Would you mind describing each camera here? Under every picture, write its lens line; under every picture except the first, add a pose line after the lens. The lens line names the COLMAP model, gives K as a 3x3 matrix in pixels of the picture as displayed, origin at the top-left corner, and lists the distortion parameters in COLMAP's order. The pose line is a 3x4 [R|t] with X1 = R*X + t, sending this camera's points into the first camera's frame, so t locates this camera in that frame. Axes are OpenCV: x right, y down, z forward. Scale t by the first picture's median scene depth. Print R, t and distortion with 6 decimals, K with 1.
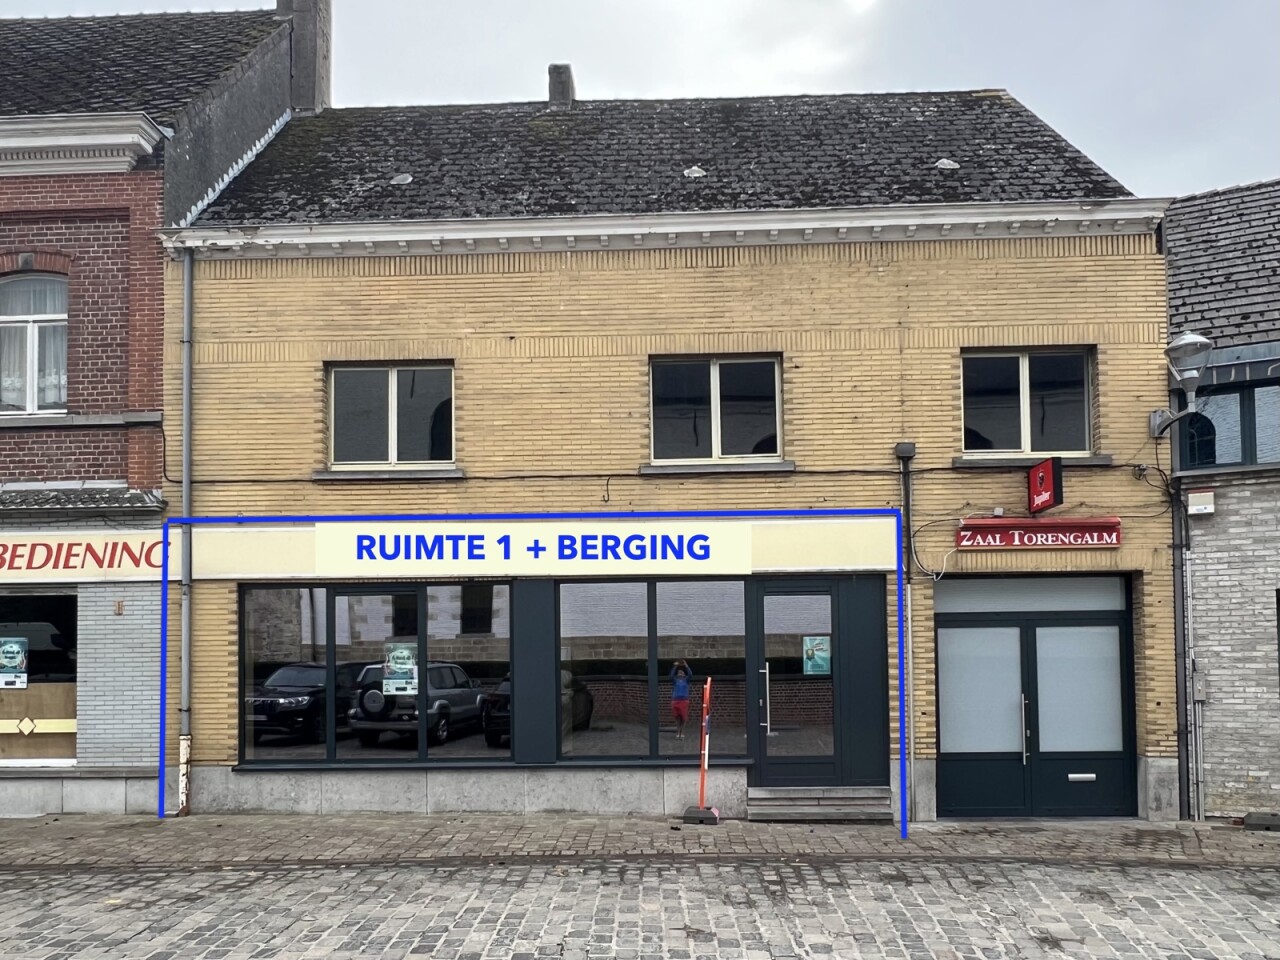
lens RADIAL K [[1369.5, 0, 639.8], [0, 1369.5, 482.4], [0, 0, 1]] dist [0.002885, 0.000000]
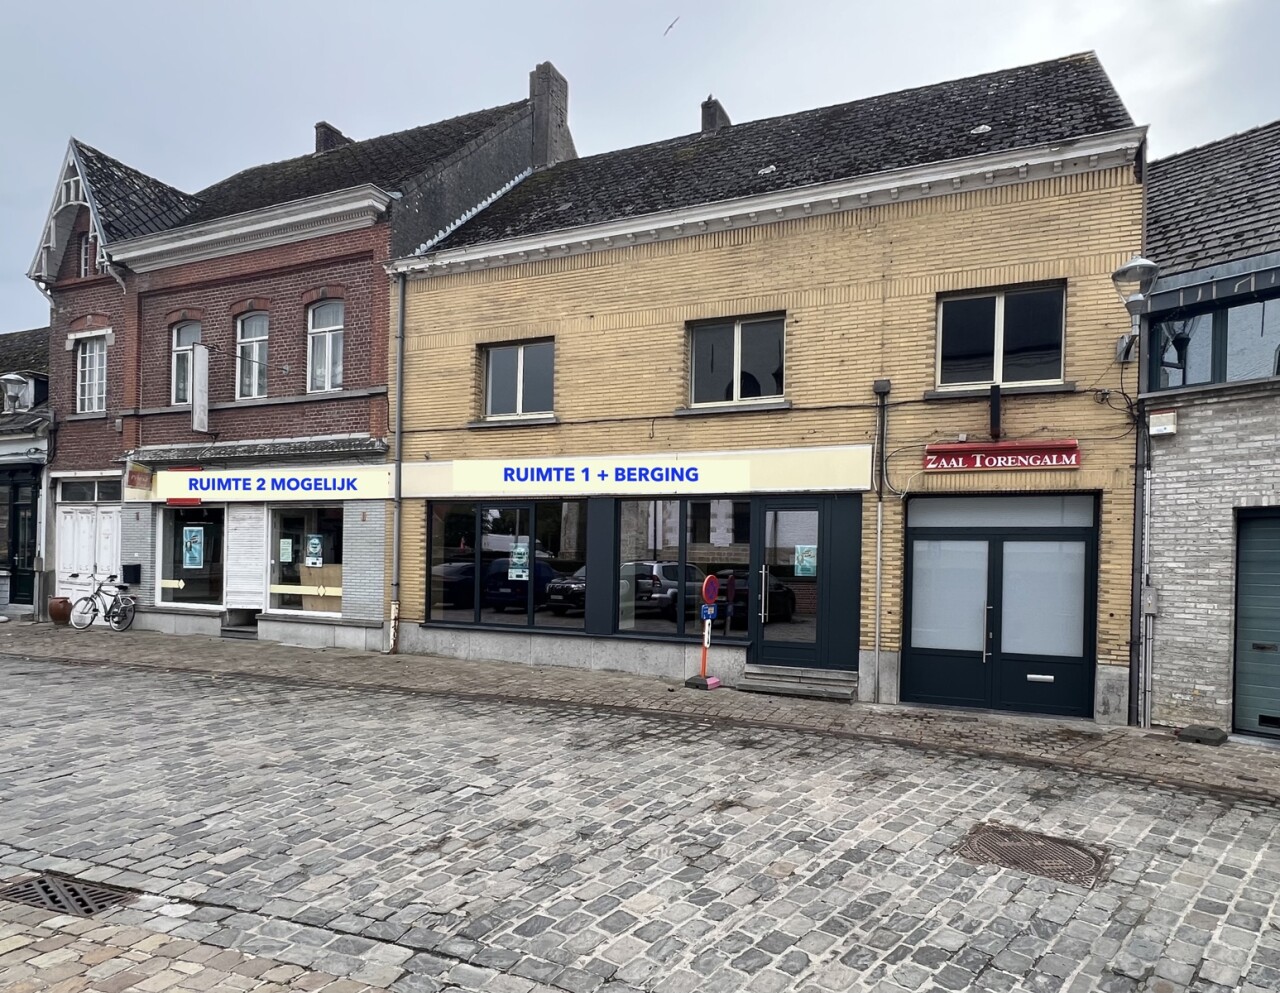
lens RADIAL K [[990.7, 0, 639.9], [0, 990.7, 499.0], [0, 0, 1]] dist [-0.002151, 0.000205]
pose [[0.893474, 0.001141, -0.449114, 0.386269], [0.025459, 0.998260, 0.053184, 0.021514], [0.448393, -0.058952, 0.891890, 0.155721]]
